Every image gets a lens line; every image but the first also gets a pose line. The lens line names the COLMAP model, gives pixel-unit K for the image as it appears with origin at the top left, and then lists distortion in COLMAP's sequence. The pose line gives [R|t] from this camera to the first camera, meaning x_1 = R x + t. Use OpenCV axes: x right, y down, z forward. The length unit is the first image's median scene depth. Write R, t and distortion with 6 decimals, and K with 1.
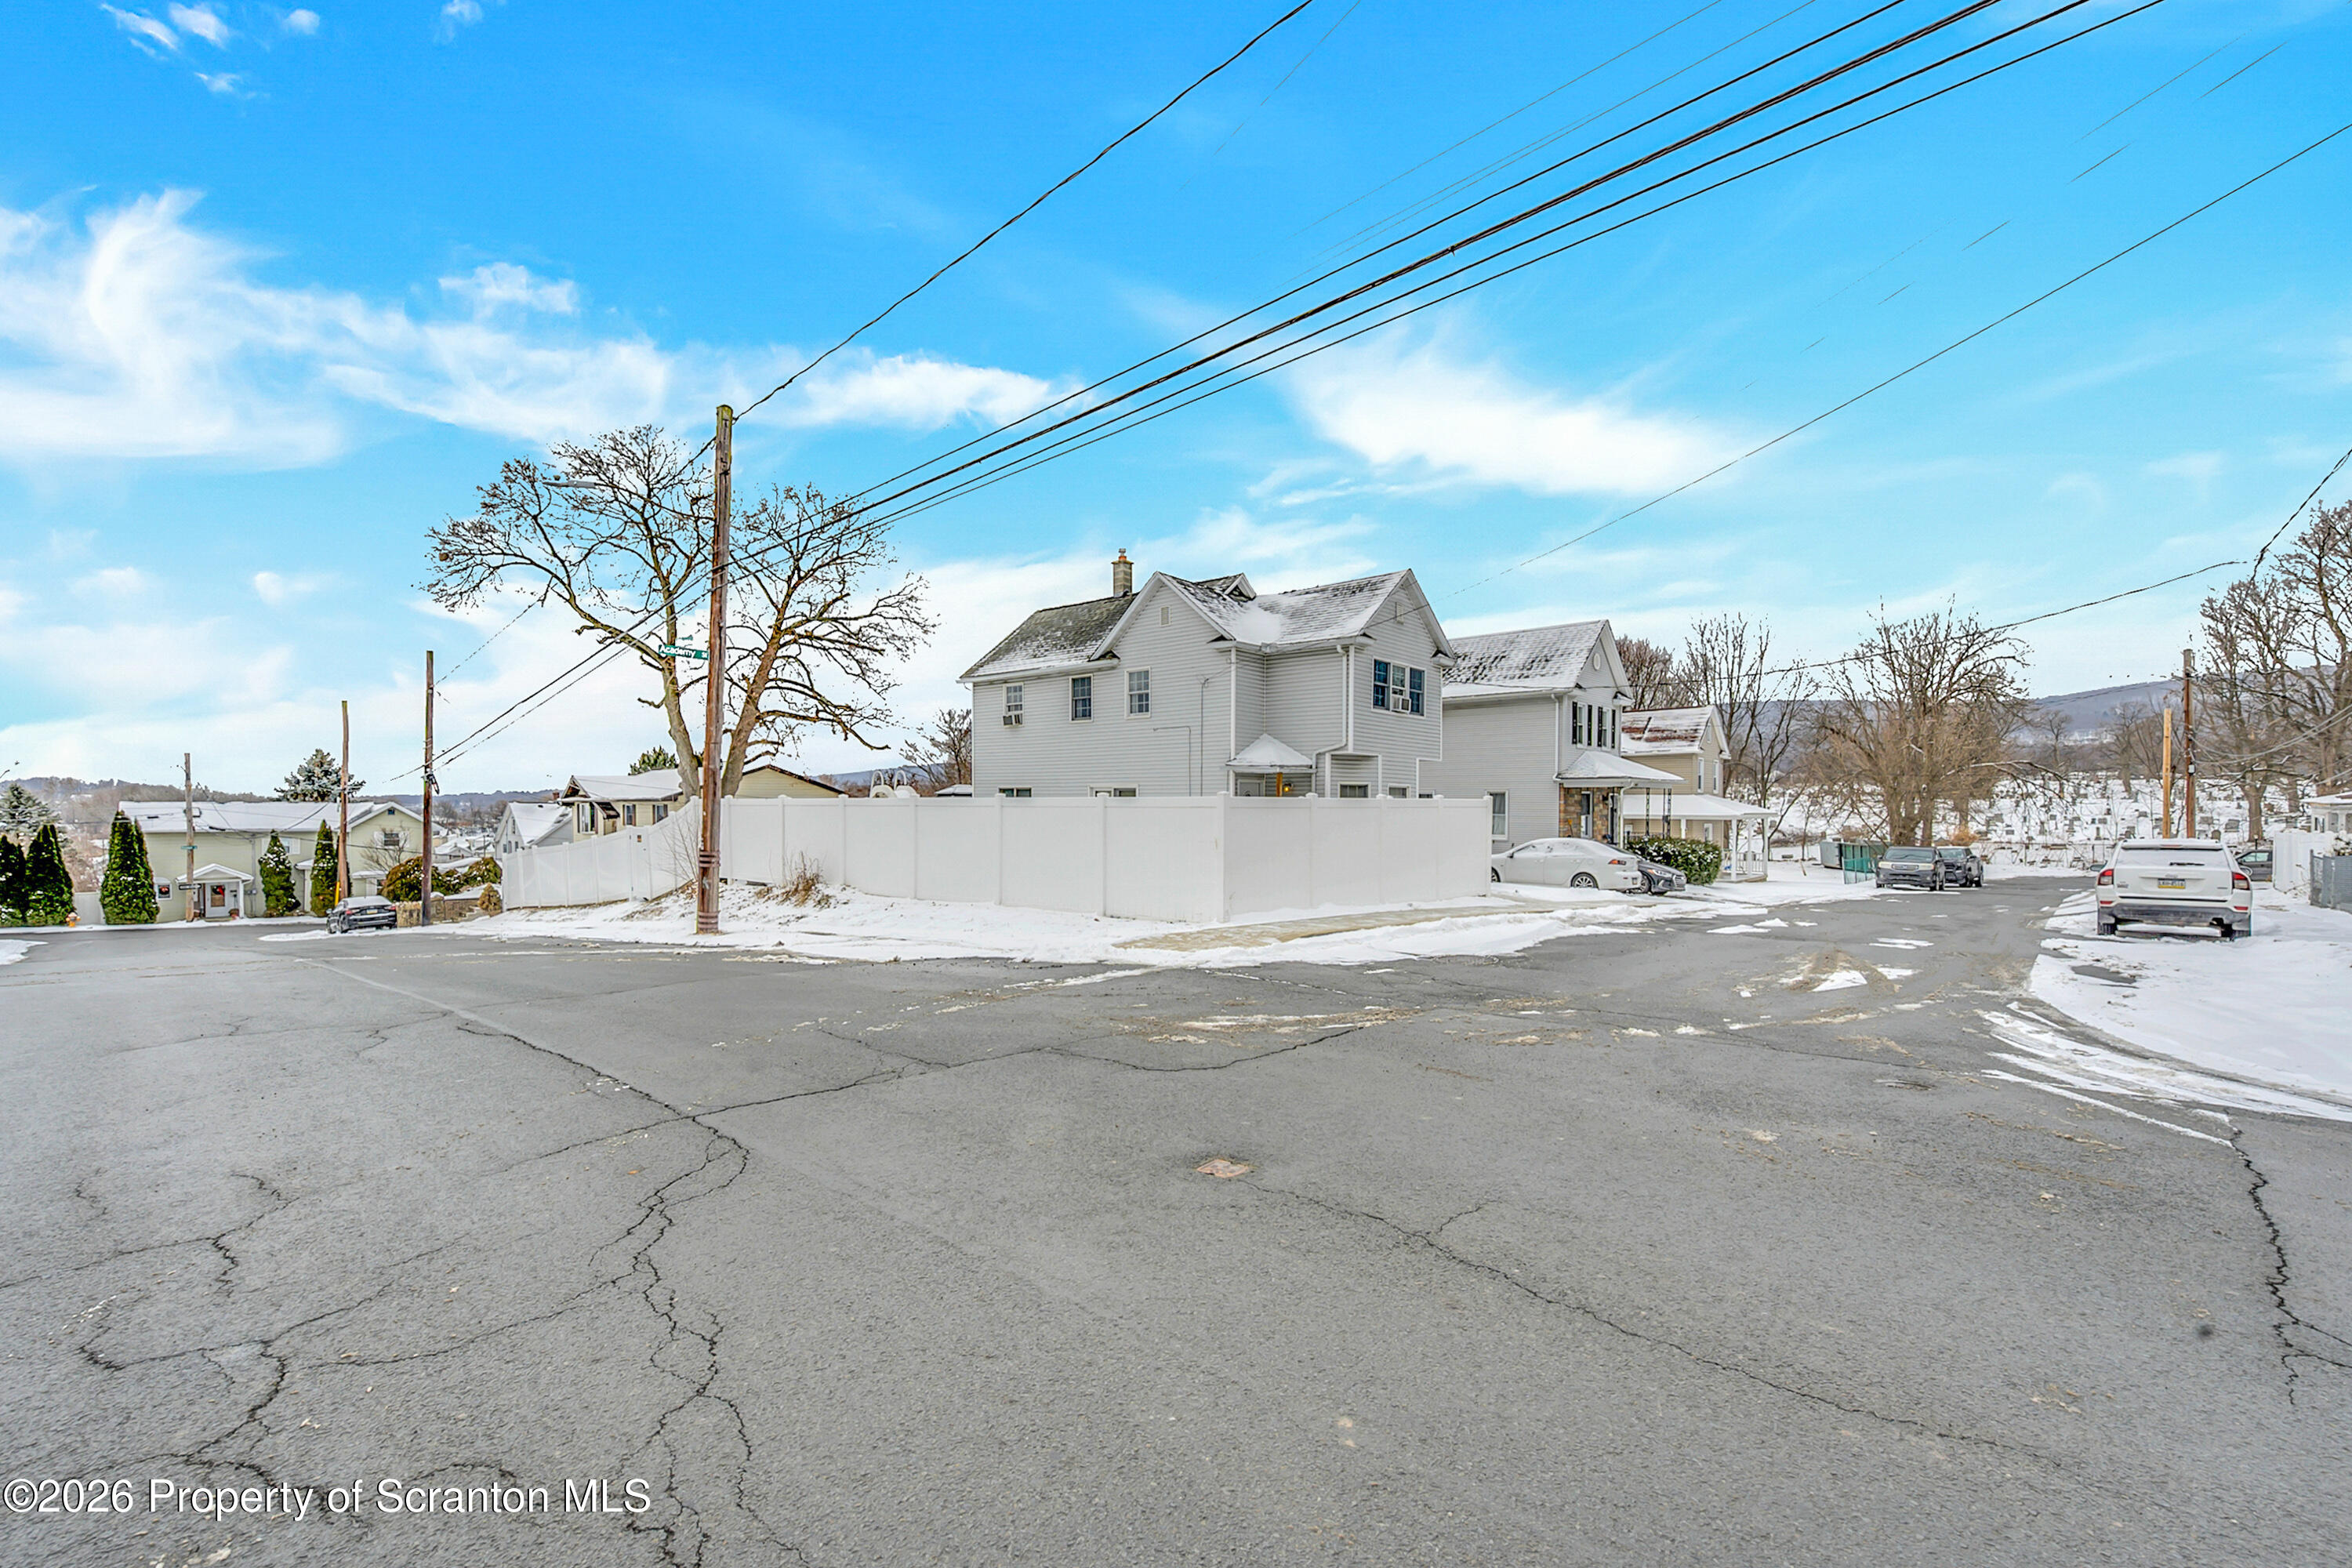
lens RADIAL K [[942.0, 0, 1179.5], [0, 942.0, 840.2], [0, 0, 1]] dist [-0.000219, 0.000074]
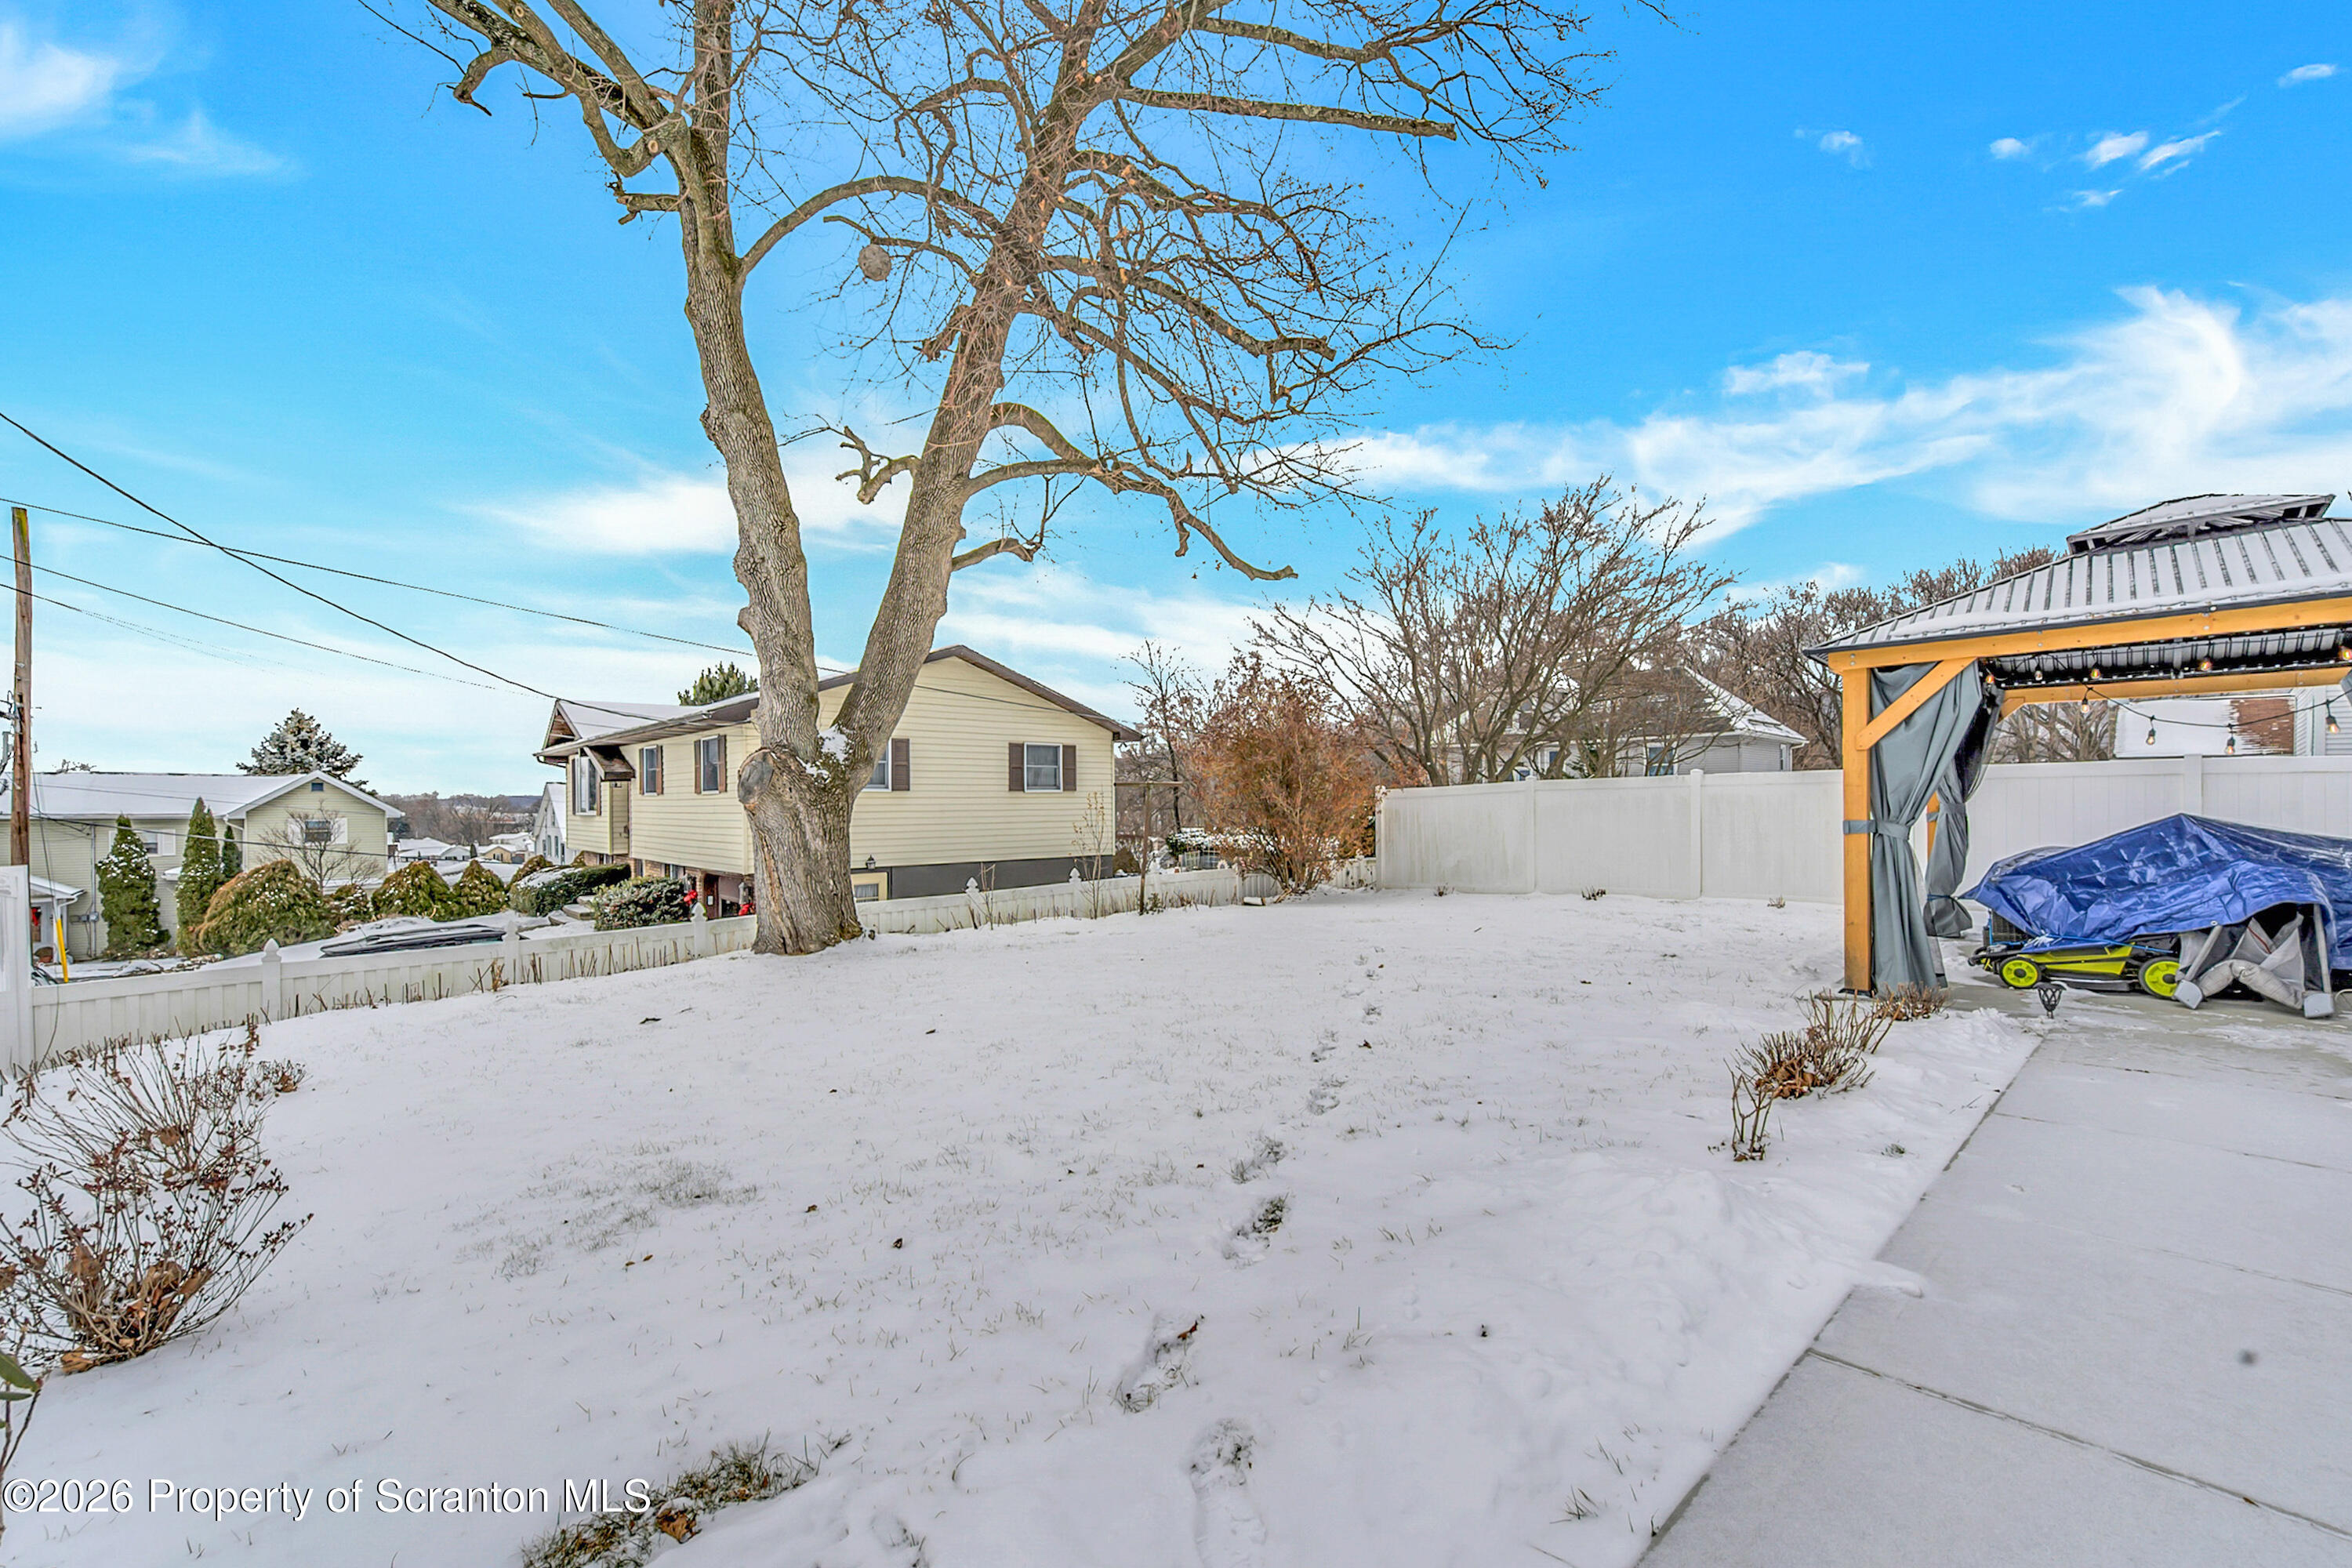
lens RADIAL K [[935.4, 0, 1192.6], [0, 935.4, 791.7], [0, 0, 1]] dist [-0.001797, -0.000398]
pose [[0.997673, -0.007499, -0.067770, -0.226885], [0.004349, 0.998908, -0.046508, 0.004448], [0.068045, 0.046105, 0.996616, 0.441249]]
